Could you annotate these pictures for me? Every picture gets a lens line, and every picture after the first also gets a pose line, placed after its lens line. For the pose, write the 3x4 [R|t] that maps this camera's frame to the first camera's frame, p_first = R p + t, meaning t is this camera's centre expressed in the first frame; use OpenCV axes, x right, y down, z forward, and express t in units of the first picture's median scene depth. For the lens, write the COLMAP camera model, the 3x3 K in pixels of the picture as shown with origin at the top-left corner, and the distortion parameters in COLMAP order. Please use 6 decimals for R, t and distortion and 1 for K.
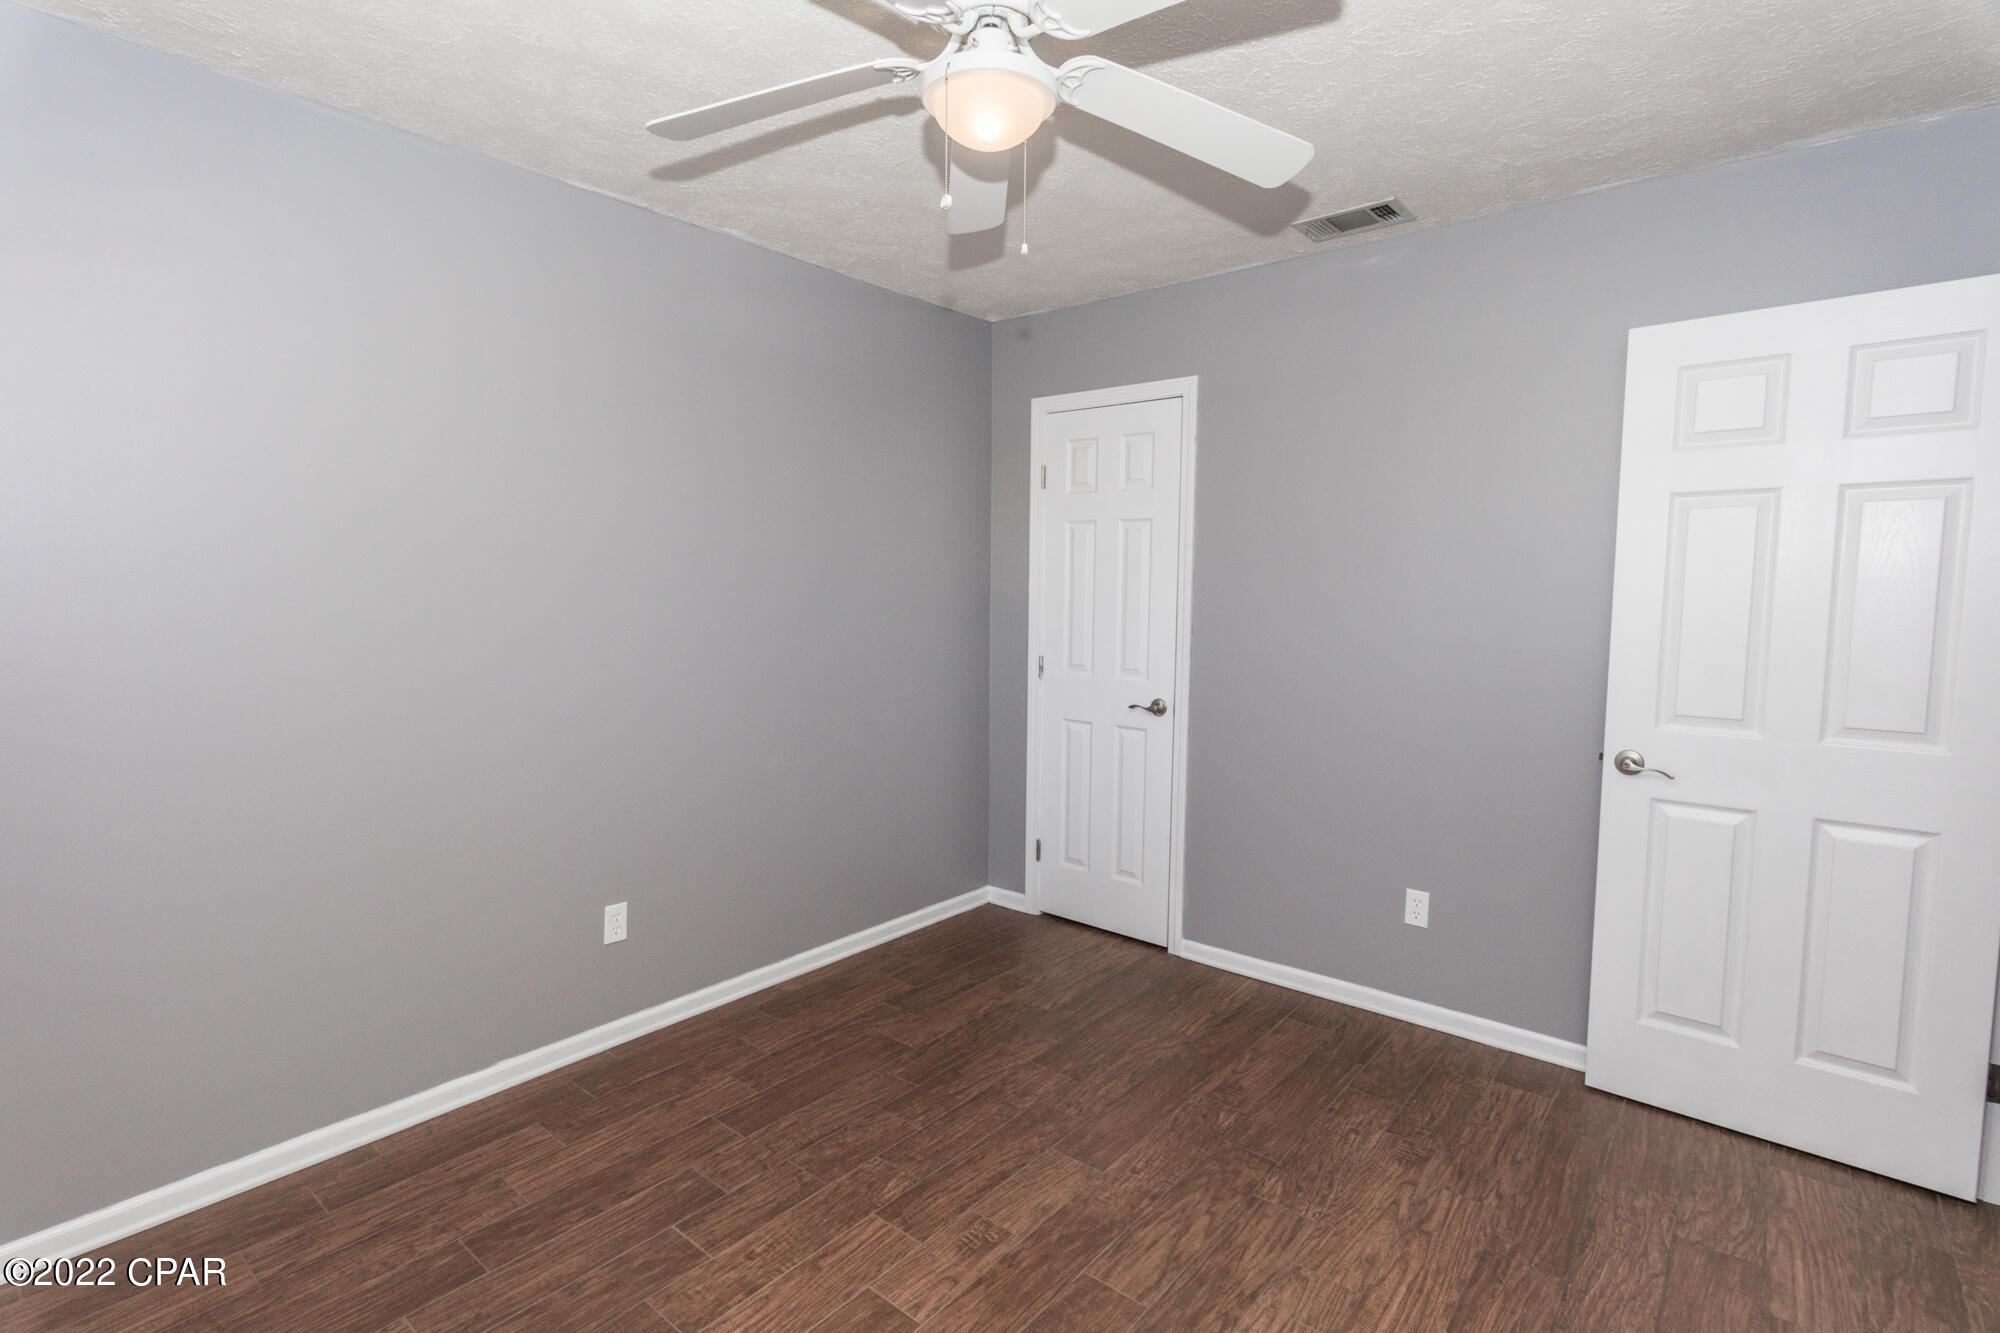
lens RADIAL K [[984.6, 0, 992.9], [0, 984.6, 669.4], [0, 0, 1]] dist [0.003186, -0.000610]
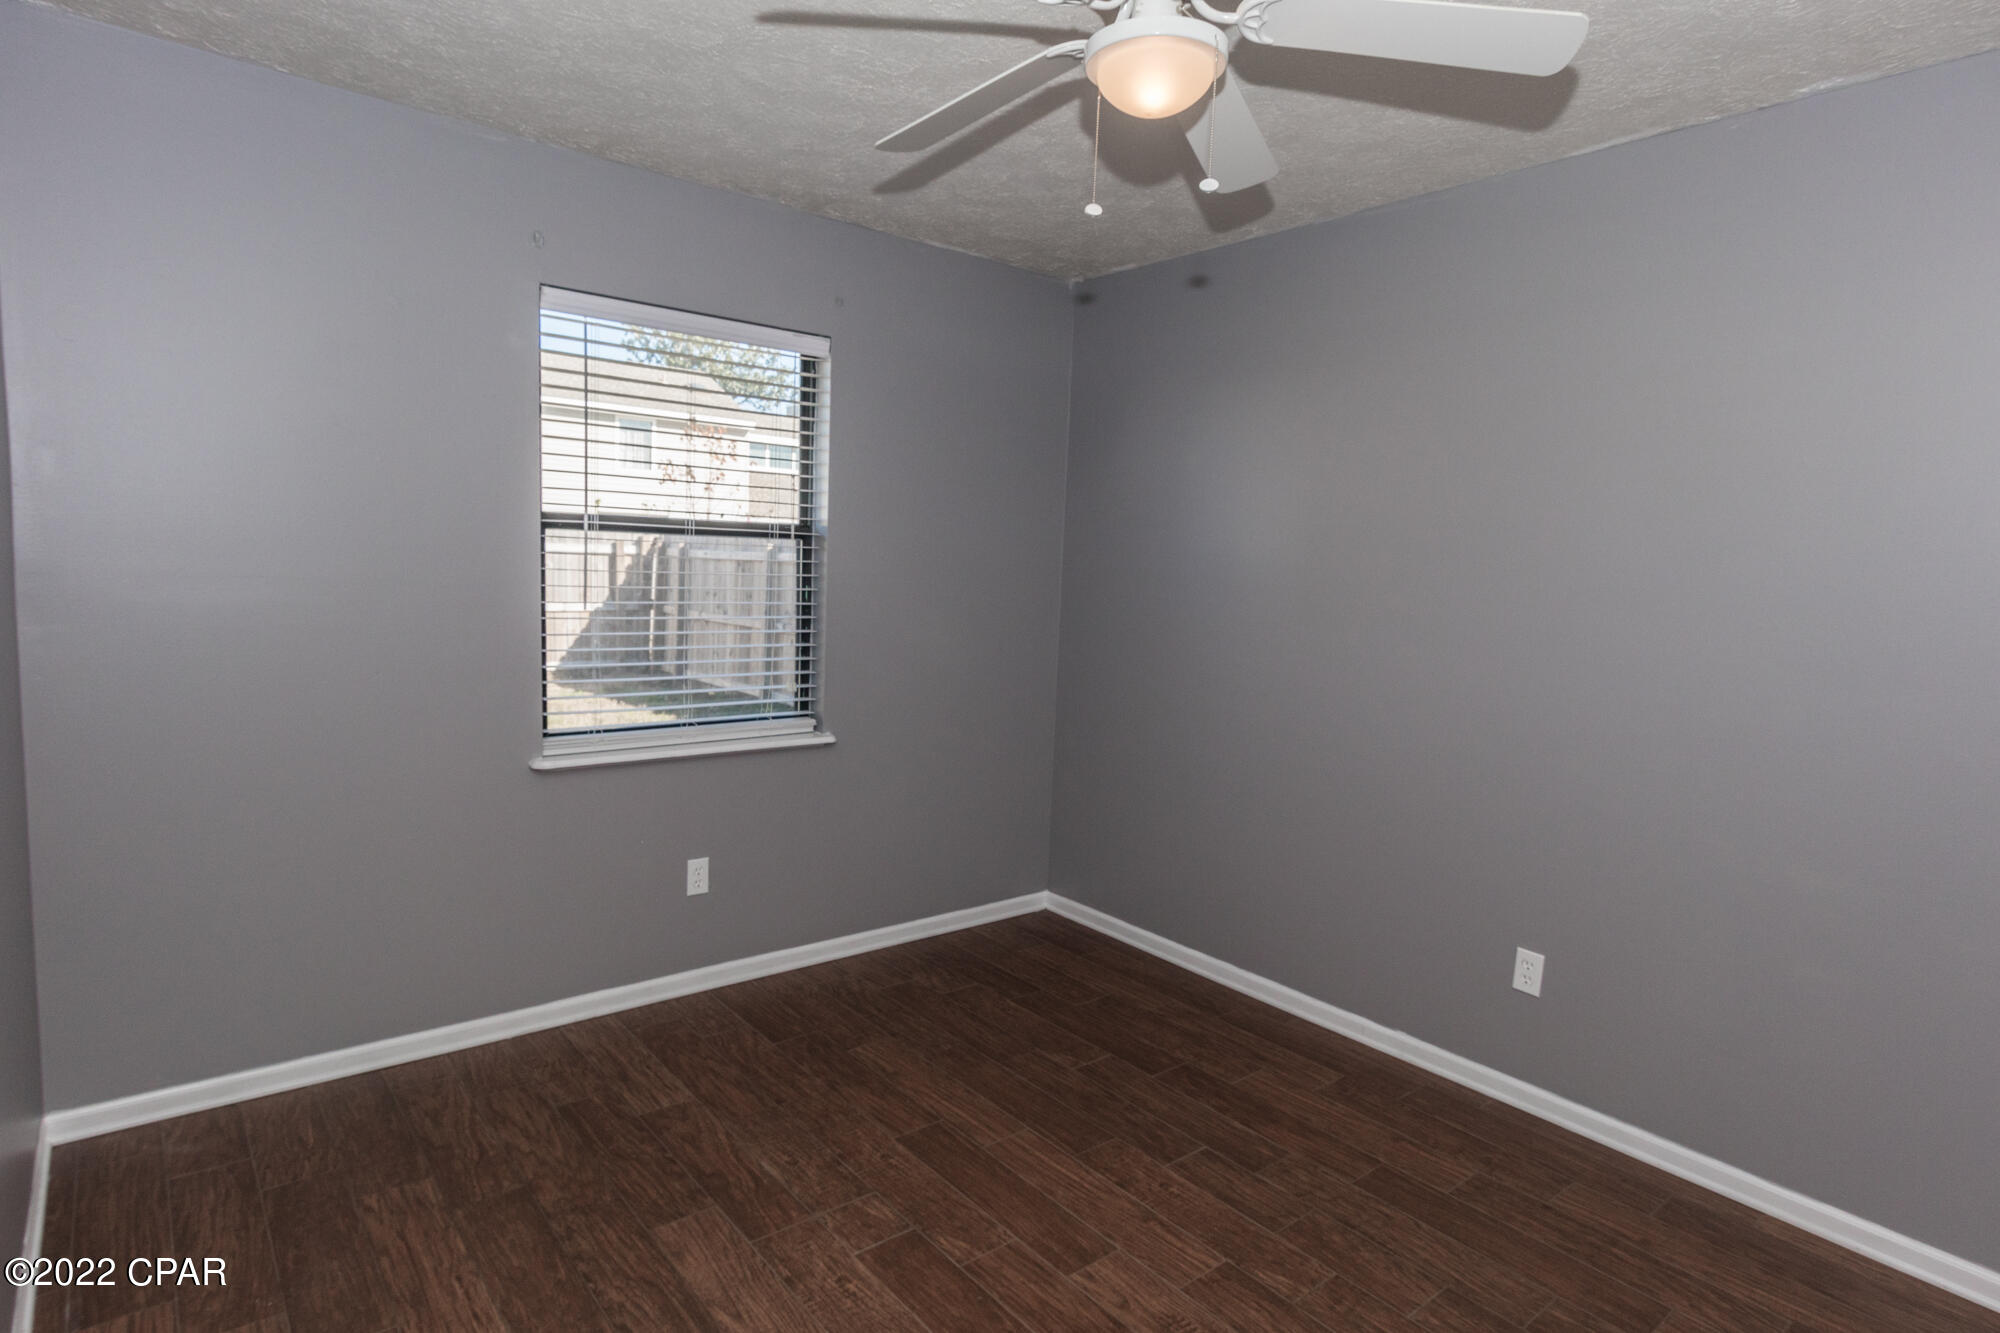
lens RADIAL K [[984.6, 0, 992.9], [0, 984.6, 669.4], [0, 0, 1]] dist [0.003186, -0.000610]
pose [[-0.167433, 0.092766, -0.981509, 0.779401], [-0.133839, 0.984208, 0.115852, -0.090358], [0.976757, 0.150761, -0.152373, 0.812018]]
